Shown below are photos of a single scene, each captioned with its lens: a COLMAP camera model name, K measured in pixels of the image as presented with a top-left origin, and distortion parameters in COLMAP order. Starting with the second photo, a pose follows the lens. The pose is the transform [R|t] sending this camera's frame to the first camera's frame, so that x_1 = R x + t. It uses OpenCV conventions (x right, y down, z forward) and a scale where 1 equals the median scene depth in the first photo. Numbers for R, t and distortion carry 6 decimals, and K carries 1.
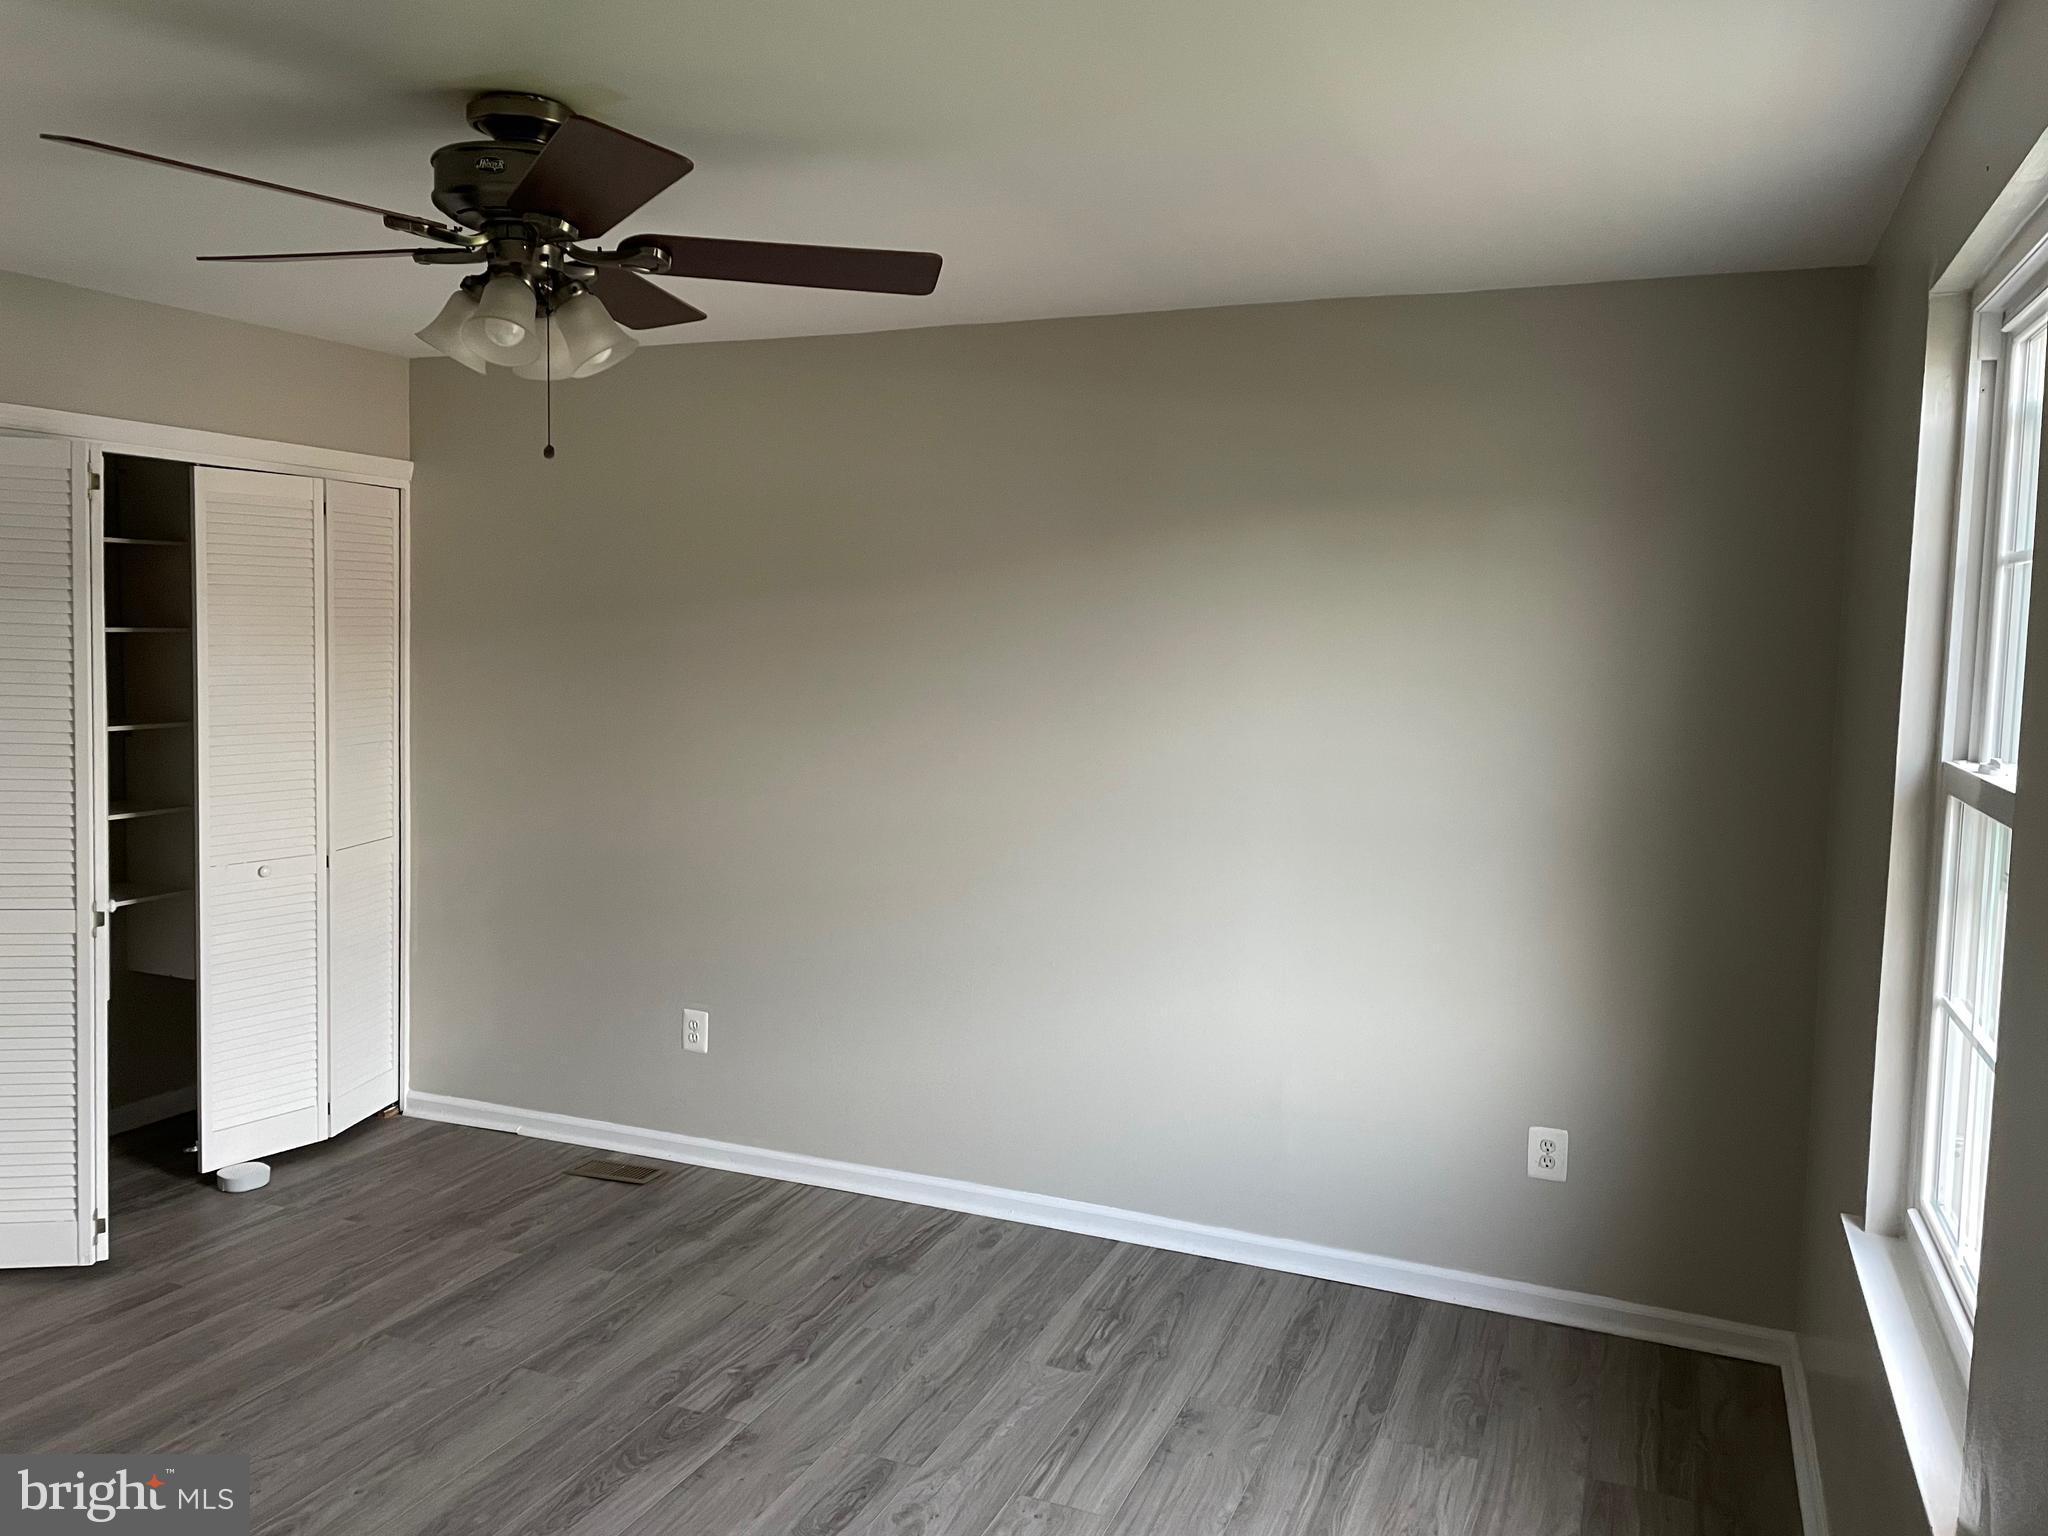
lens RADIAL K [[1567.6, 0, 1021.7], [0, 1567.6, 763.0], [0, 0, 1]] dist [0.024492, -0.009013]
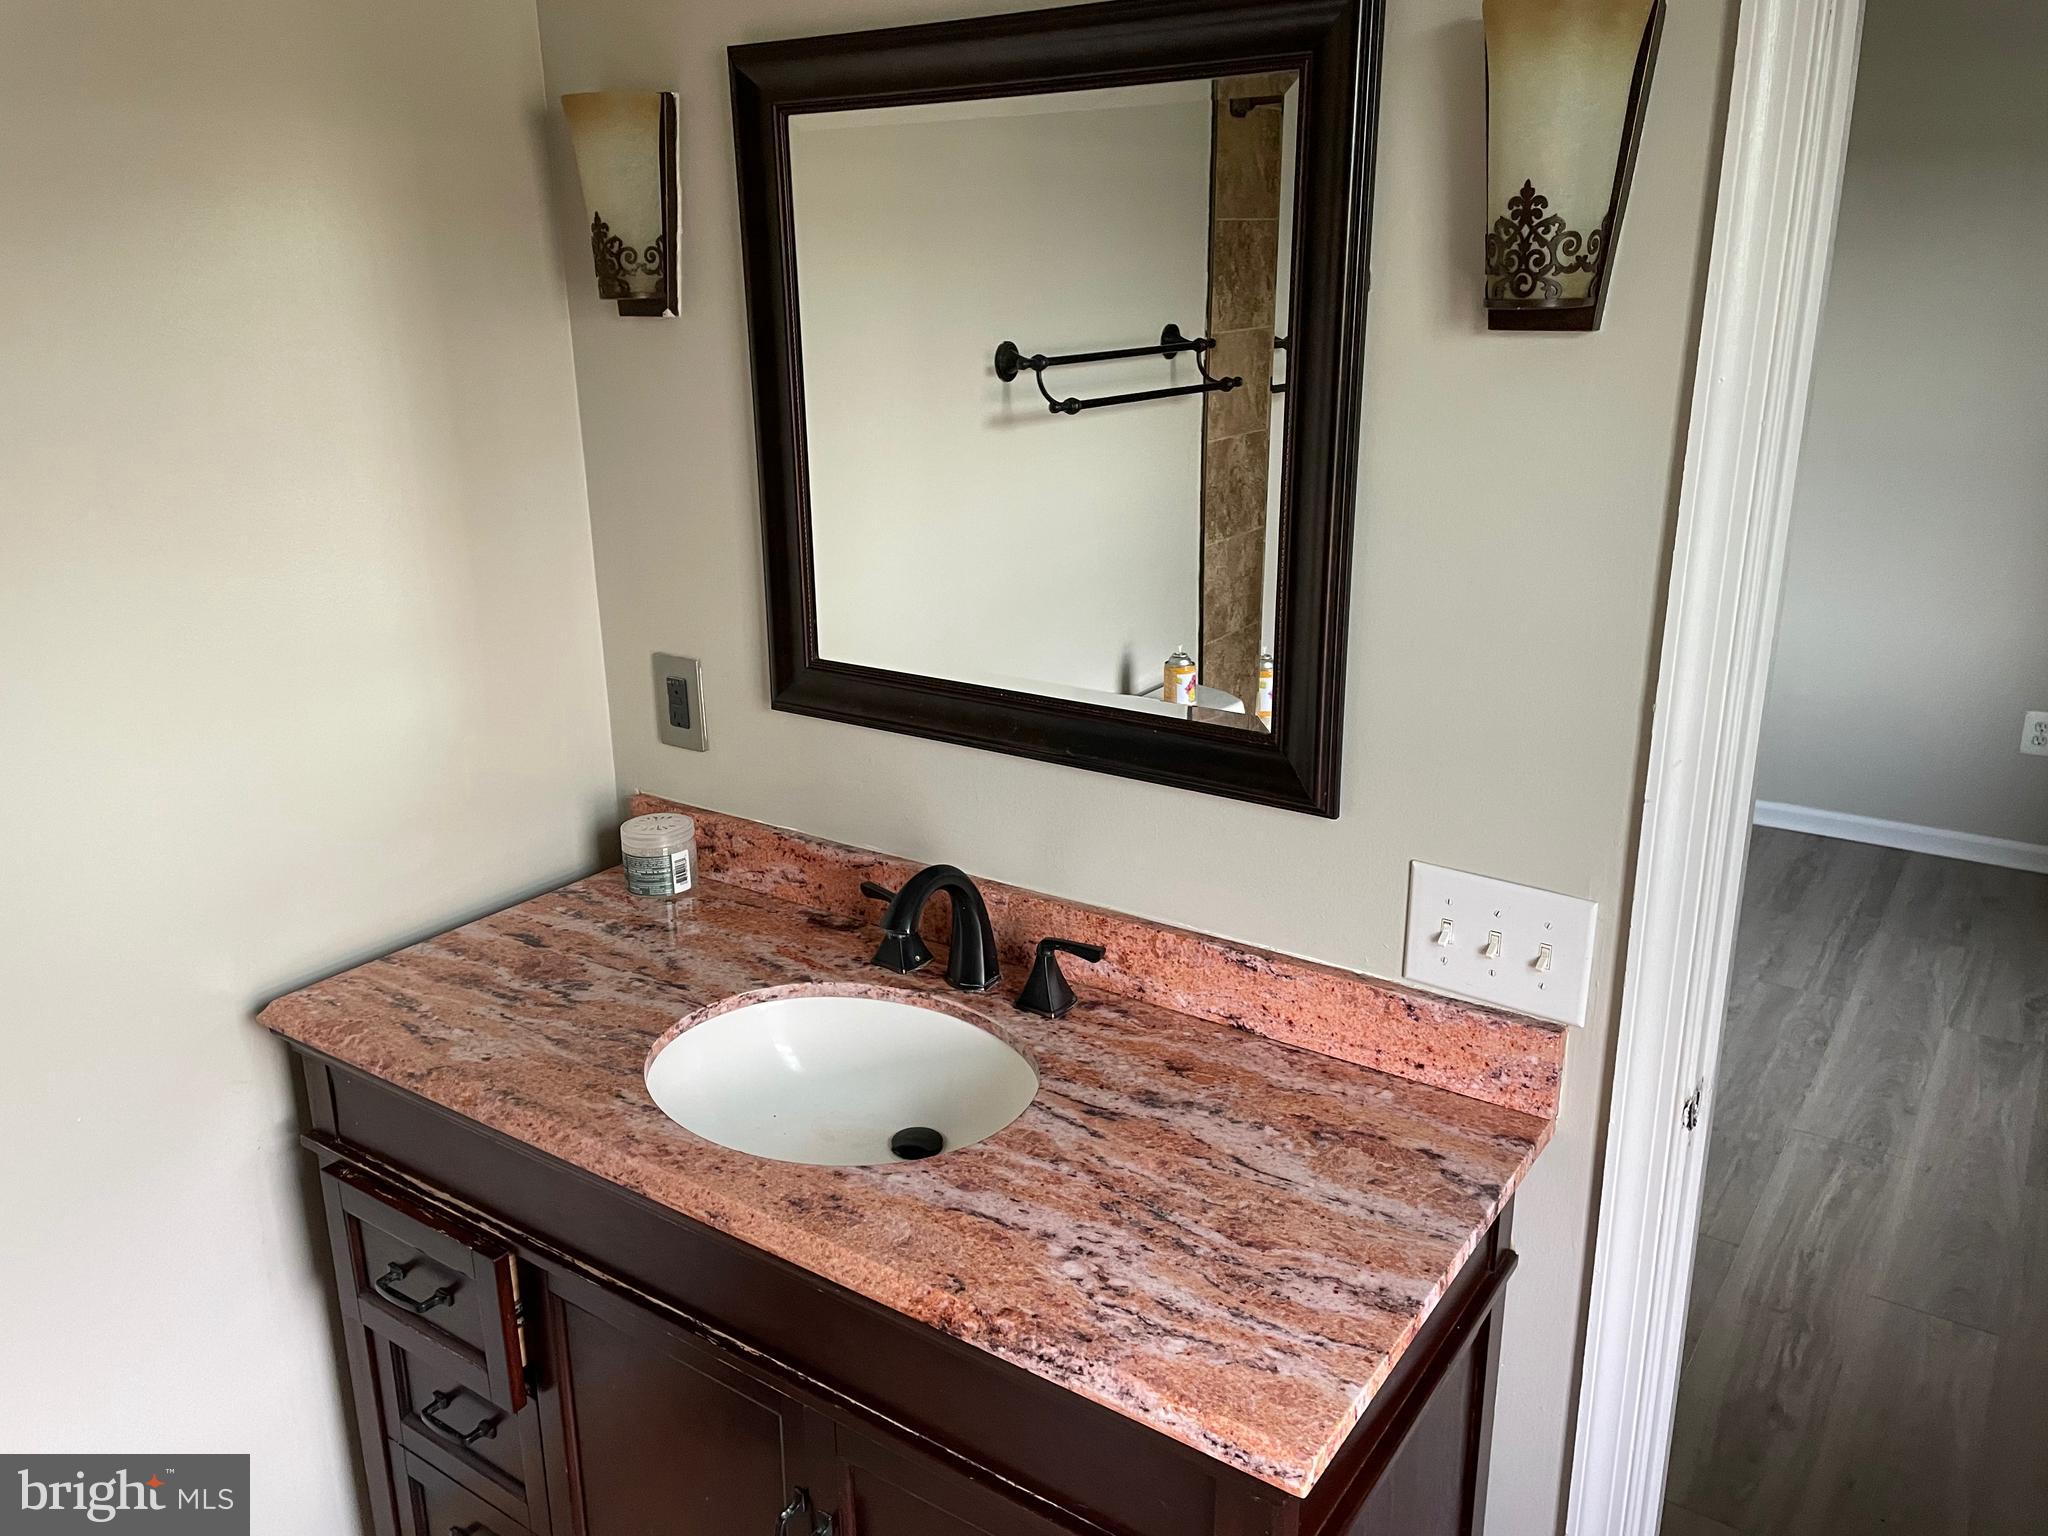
lens RADIAL K [[1567.6, 0, 1024.6], [0, 1567.6, 757.5], [0, 0, 1]] dist [0.024492, -0.009013]
pose [[0.977109, 0.035647, -0.209731, -0.175783], [0.007543, 0.979436, 0.201614, 0.020713], [0.212605, -0.198581, 0.956747, -0.329180]]
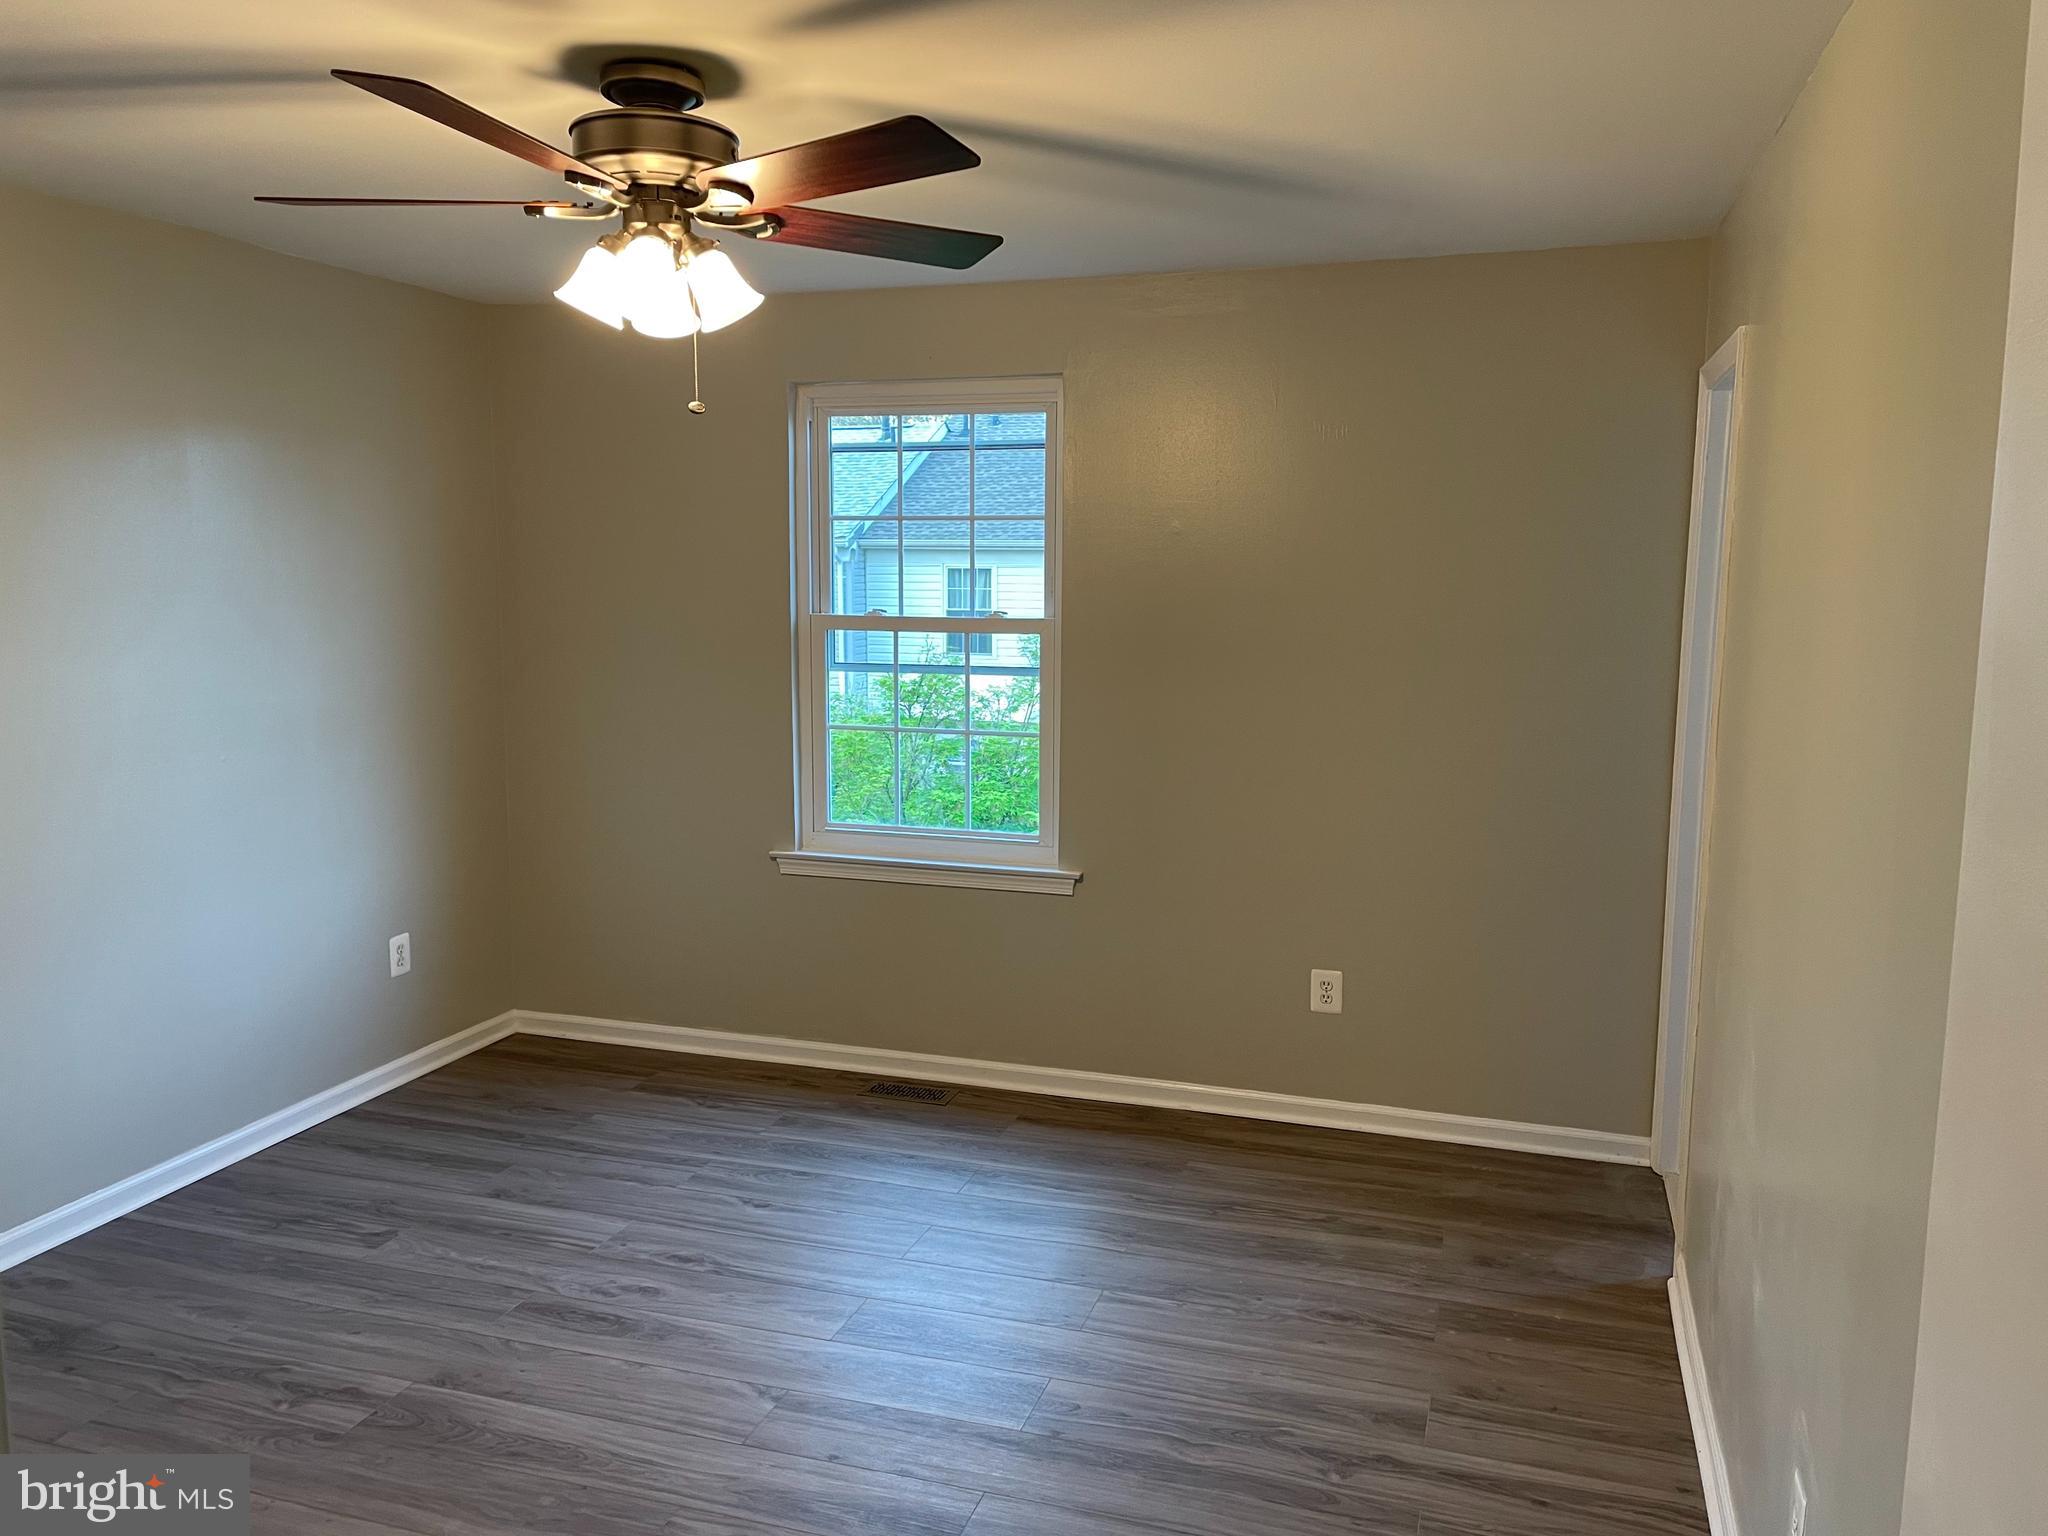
lens RADIAL K [[1567.6, 0, 1017.7], [0, 1567.6, 769.0], [0, 0, 1]] dist [0.024492, -0.009013]
pose [[-0.082747, -0.158086, 0.983952, -1.023019], [0.087921, 0.982330, 0.165219, -0.076586], [-0.992685, 0.100181, -0.067385, 0.604710]]
